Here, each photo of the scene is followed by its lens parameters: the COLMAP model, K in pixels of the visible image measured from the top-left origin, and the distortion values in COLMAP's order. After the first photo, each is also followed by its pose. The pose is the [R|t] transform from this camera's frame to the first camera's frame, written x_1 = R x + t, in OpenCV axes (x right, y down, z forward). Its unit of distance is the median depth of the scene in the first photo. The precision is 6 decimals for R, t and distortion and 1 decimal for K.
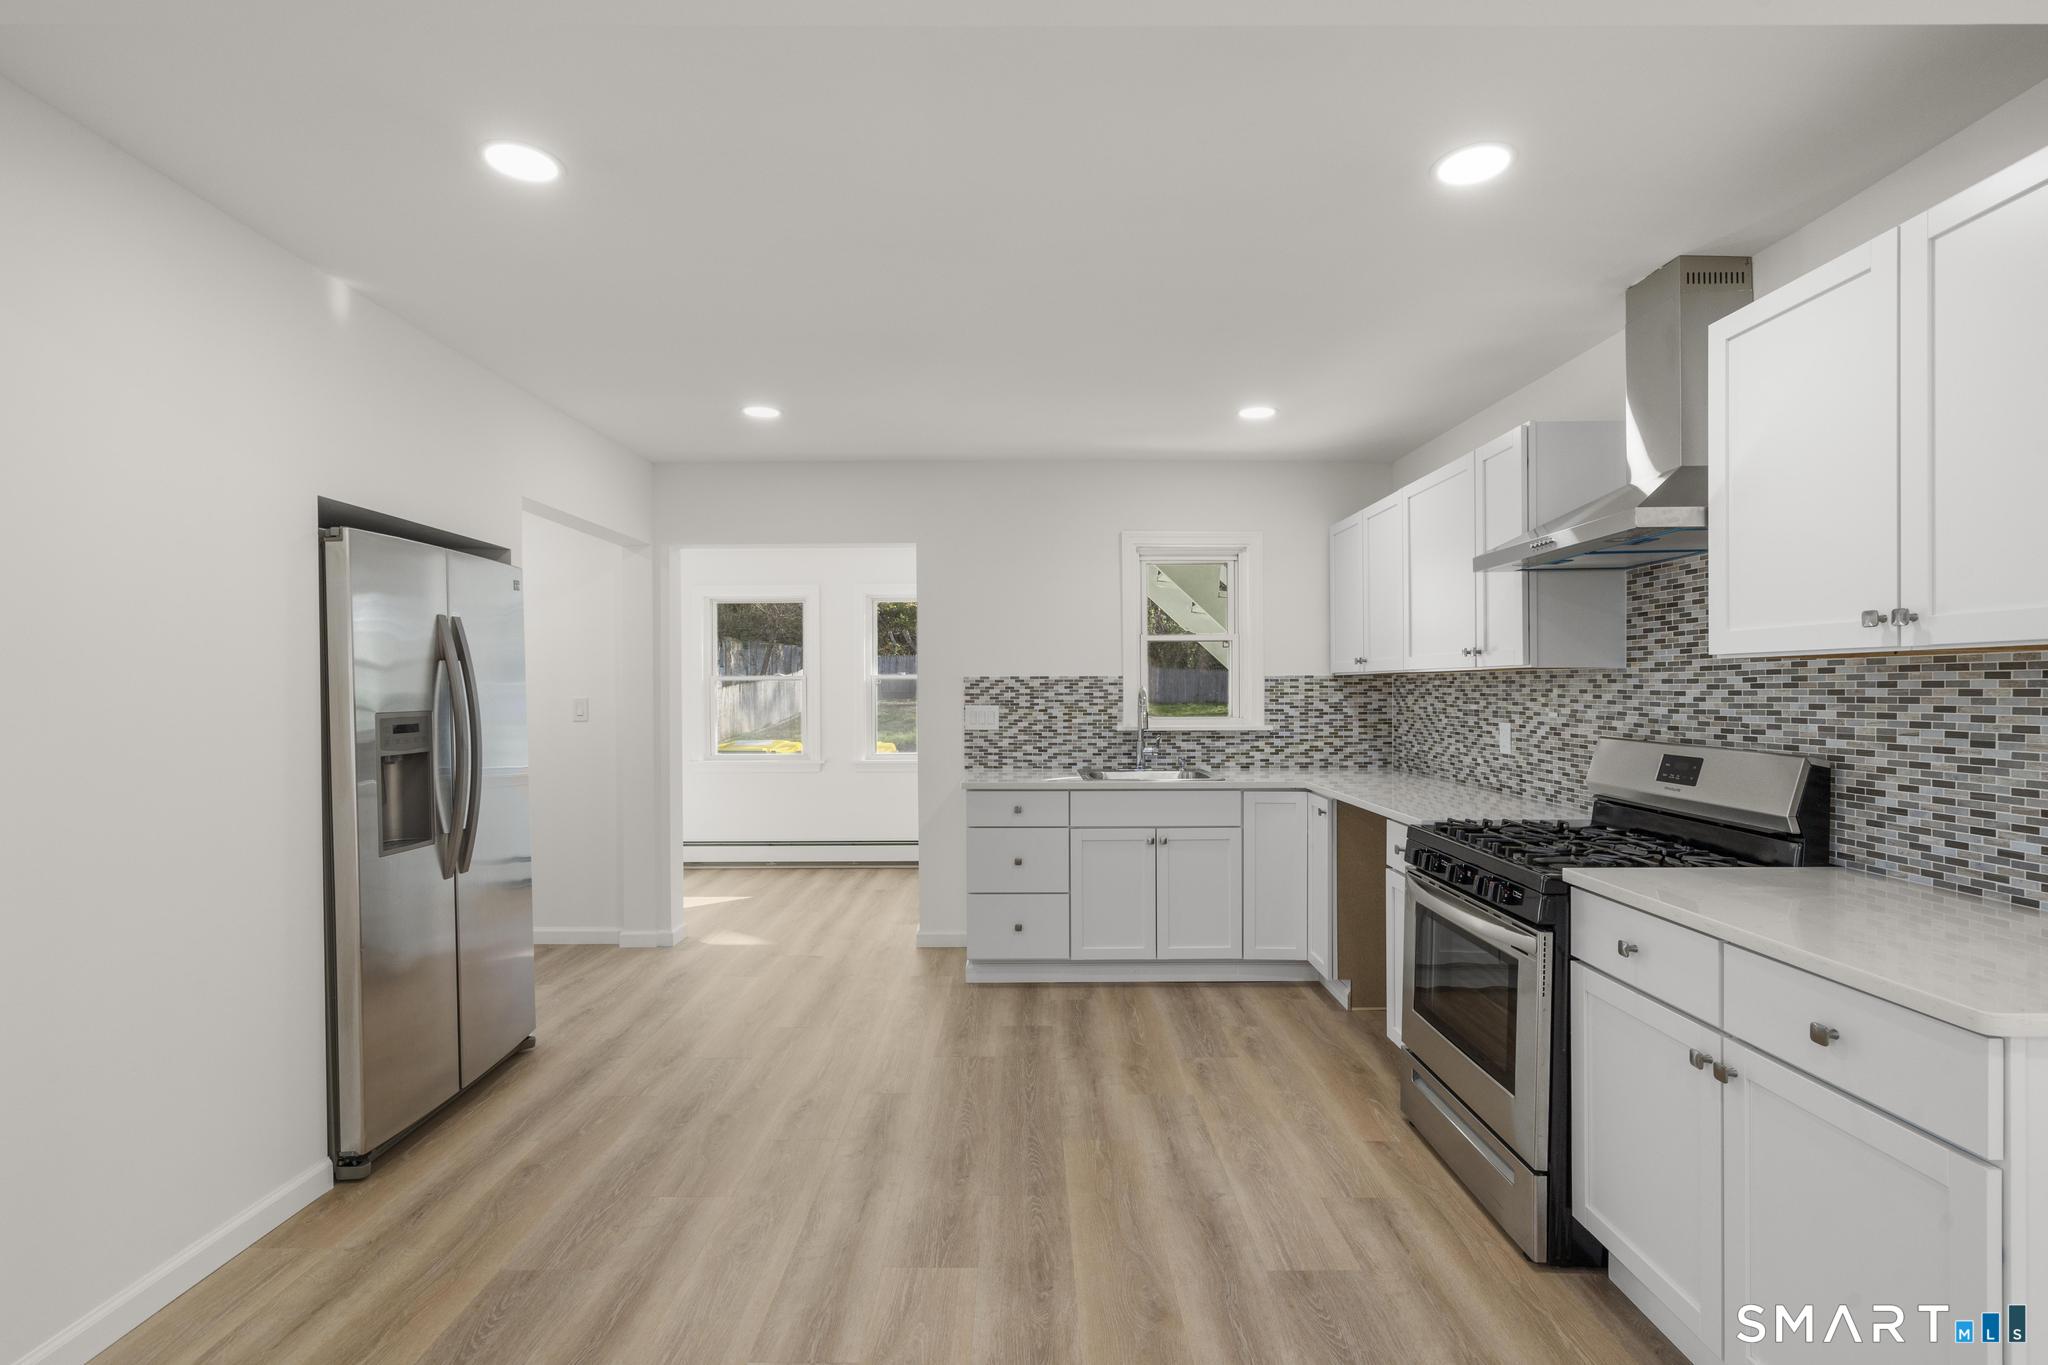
lens RADIAL K [[919.0, 0, 1024.1], [0, 919.0, 688.0], [0, 0, 1]] dist [-0.014016, 0.007849]
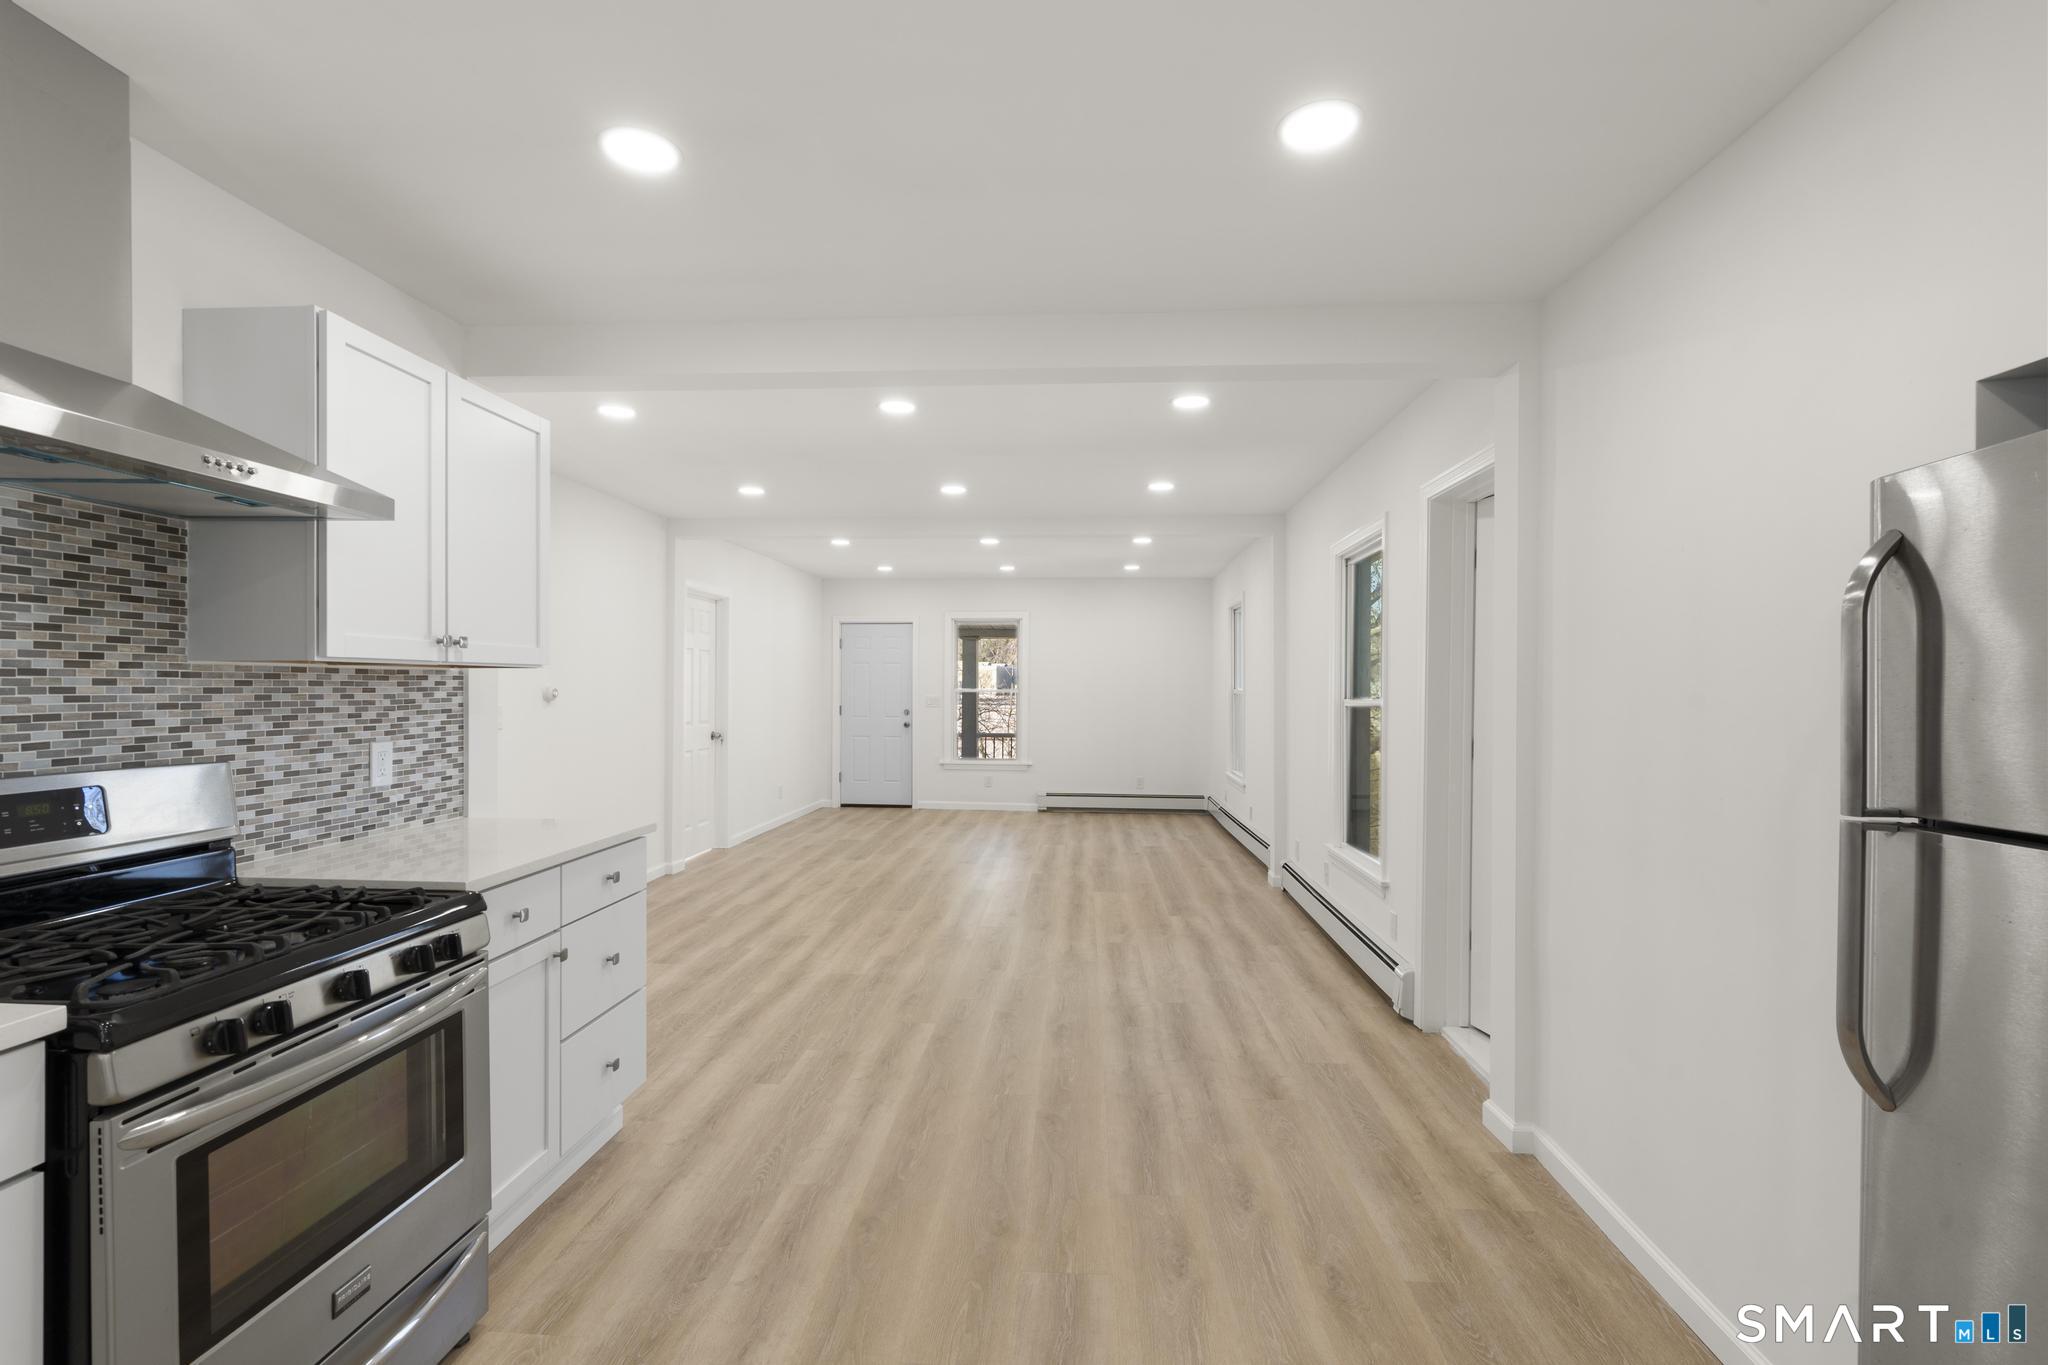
lens RADIAL K [[919.0, 0, 1024.1], [0, 919.0, 688.0], [0, 0, 1]] dist [-0.014016, 0.007849]
pose [[-0.998559, 0.002218, 0.053613, -0.018844], [0.002327, 0.999995, 0.001965, -0.000776], [-0.053609, 0.002087, -0.998560, 1.195028]]
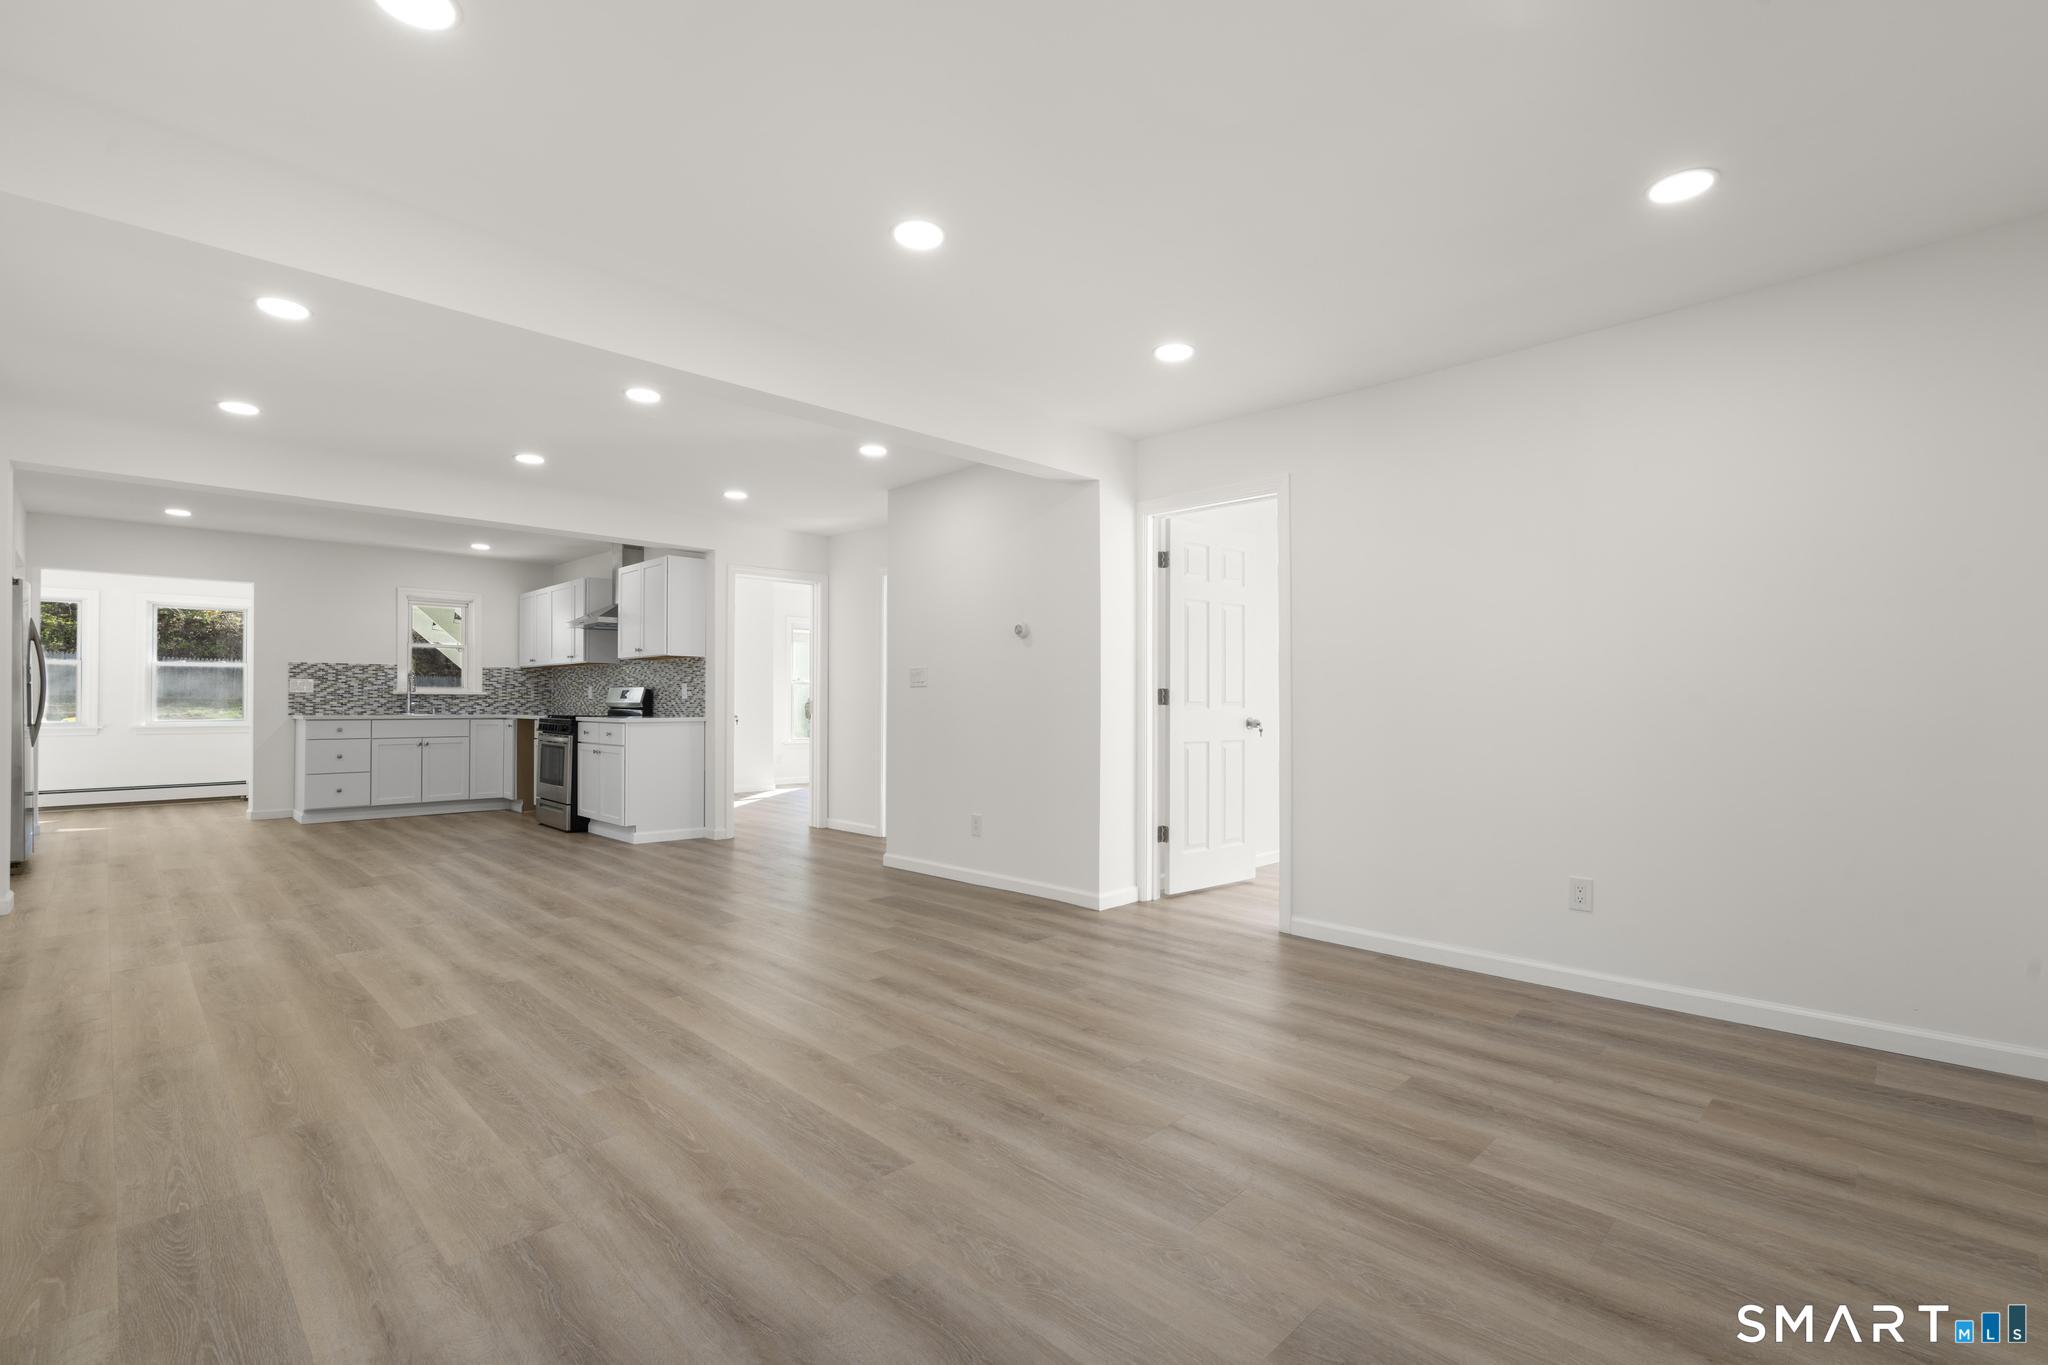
lens RADIAL K [[919.0, 0, 1024.1], [0, 919.0, 688.0], [0, 0, 1]] dist [-0.014016, 0.007849]
pose [[0.704078, 0.015541, 0.709952, -0.439852], [-0.003228, 0.999820, -0.018686, 0.091064], [-0.710115, 0.010865, 0.704002, -1.692198]]
